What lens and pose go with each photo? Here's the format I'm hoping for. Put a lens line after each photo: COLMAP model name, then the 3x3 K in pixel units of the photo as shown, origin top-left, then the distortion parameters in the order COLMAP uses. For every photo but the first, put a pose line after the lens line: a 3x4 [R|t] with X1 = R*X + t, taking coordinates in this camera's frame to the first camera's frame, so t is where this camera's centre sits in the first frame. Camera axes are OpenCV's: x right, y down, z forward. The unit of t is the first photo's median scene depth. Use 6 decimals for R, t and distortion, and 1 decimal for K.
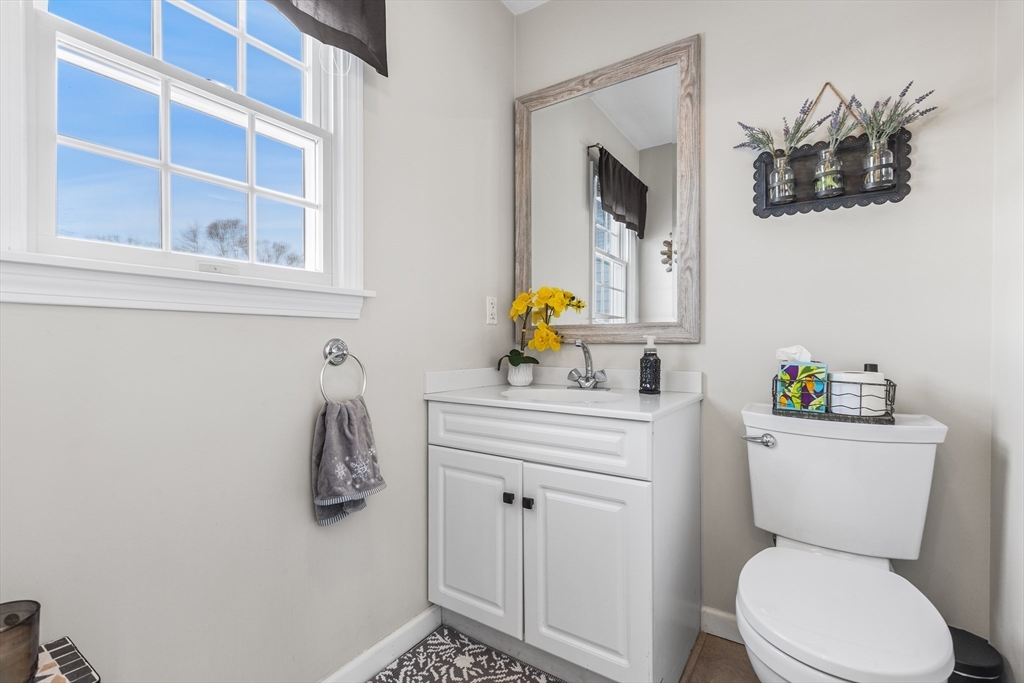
lens RADIAL K [[464.4, 0, 505.7], [0, 464.4, 348.8], [0, 0, 1]] dist [0.003875, -0.002520]
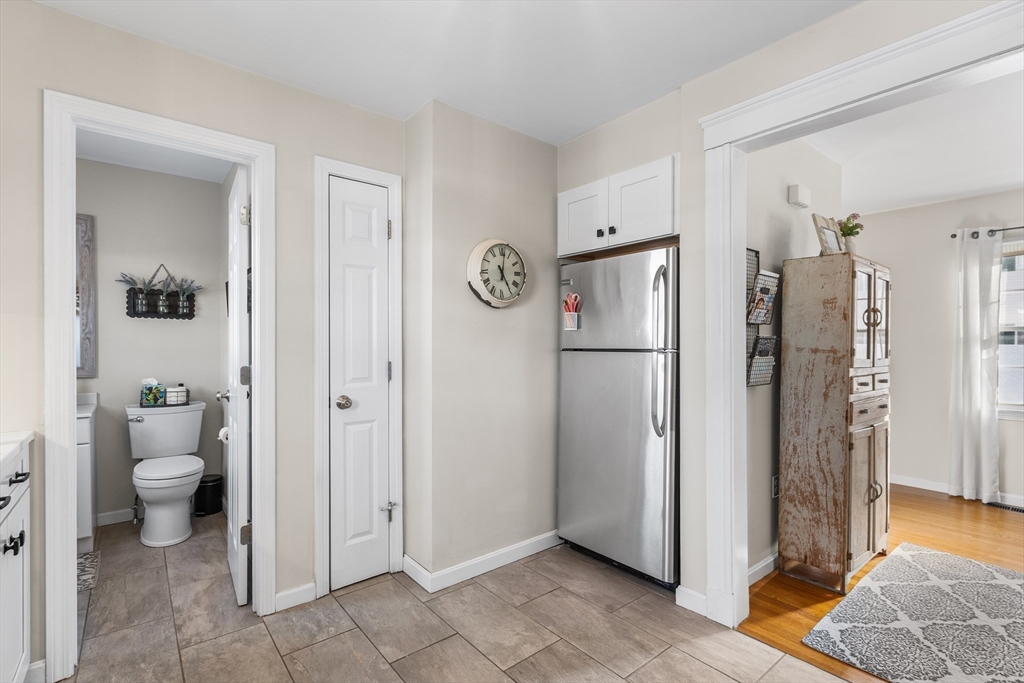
lens RADIAL K [[464.4, 0, 512.3], [0, 464.4, 345.5], [0, 0, 1]] dist [0.003875, -0.002520]
pose [[0.272022, -0.003740, 0.962284, -1.176969], [0.001542, 0.999993, 0.003451, -0.180850], [-0.962290, 0.000545, 0.272026, -1.448731]]
